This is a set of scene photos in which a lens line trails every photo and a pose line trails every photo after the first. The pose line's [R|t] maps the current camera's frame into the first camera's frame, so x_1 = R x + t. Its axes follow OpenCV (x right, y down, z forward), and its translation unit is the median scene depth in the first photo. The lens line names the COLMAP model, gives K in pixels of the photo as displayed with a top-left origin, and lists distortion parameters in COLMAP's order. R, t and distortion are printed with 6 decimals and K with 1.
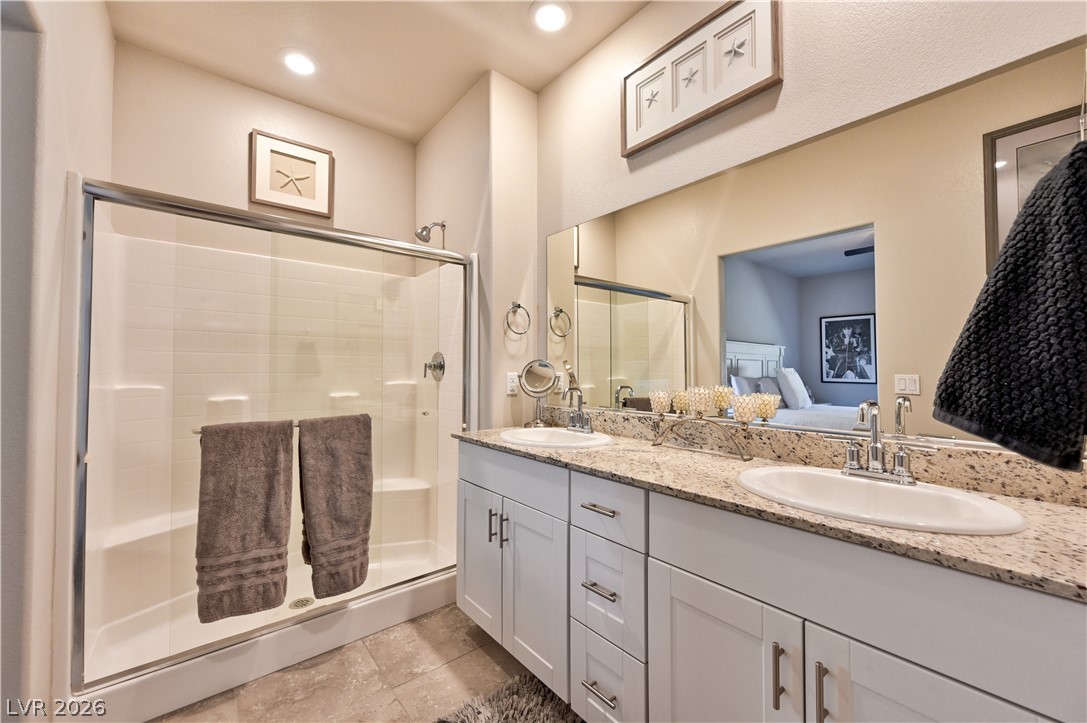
lens RADIAL K [[427.1, 0, 535.1], [0, 427.1, 358.1], [0, 0, 1]] dist [0.001599, 0.000429]
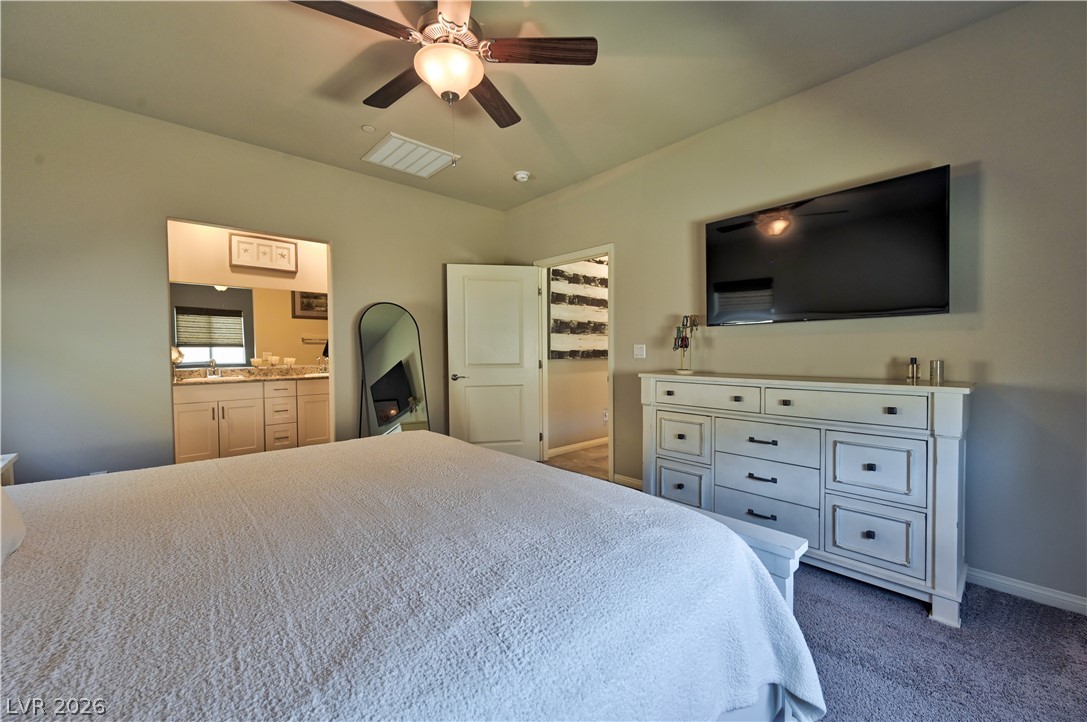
lens RADIAL K [[427.1, 0, 542.3], [0, 427.1, 359.4], [0, 0, 1]] dist [0.001599, 0.000429]
pose [[-0.054721, -0.019770, 0.998306, -2.752417], [-0.014813, 0.999710, 0.018986, -0.001271], [-0.998392, -0.013749, -0.054998, -0.784084]]
